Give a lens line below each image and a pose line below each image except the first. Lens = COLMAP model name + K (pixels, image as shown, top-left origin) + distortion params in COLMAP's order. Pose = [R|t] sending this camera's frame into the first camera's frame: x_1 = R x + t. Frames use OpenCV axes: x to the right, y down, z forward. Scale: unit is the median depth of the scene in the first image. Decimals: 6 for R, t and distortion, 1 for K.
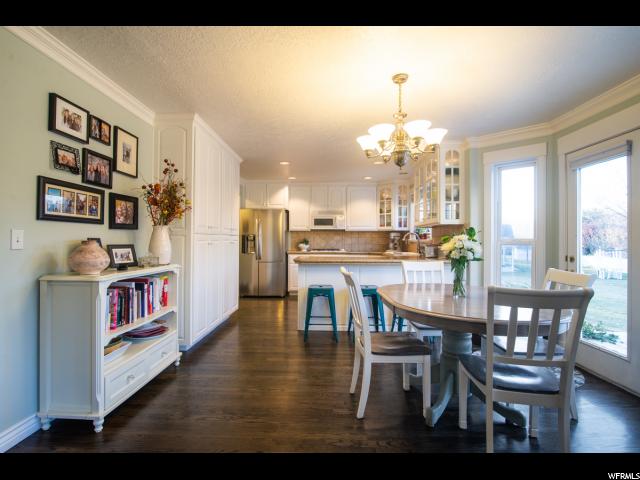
lens RADIAL K [[315.6, 0, 320.0], [0, 315.6, 240.0], [0, 0, 1]] dist [-0.000968, -0.000072]
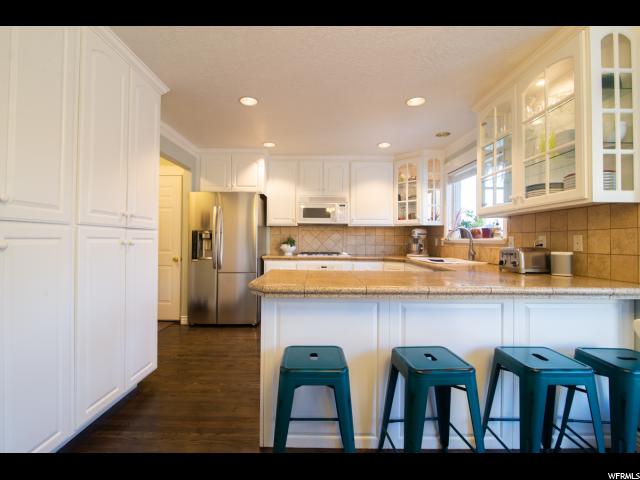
lens RADIAL K [[295.1, 0, 313.4], [0, 295.1, 239.0], [0, 0, 1]] dist [-0.017281, -0.000080]
pose [[0.999957, 0.002598, 0.008861, -0.001671], [-0.002572, 0.999992, -0.002963, 0.001623], [-0.008869, 0.002940, 0.999956, 0.372725]]
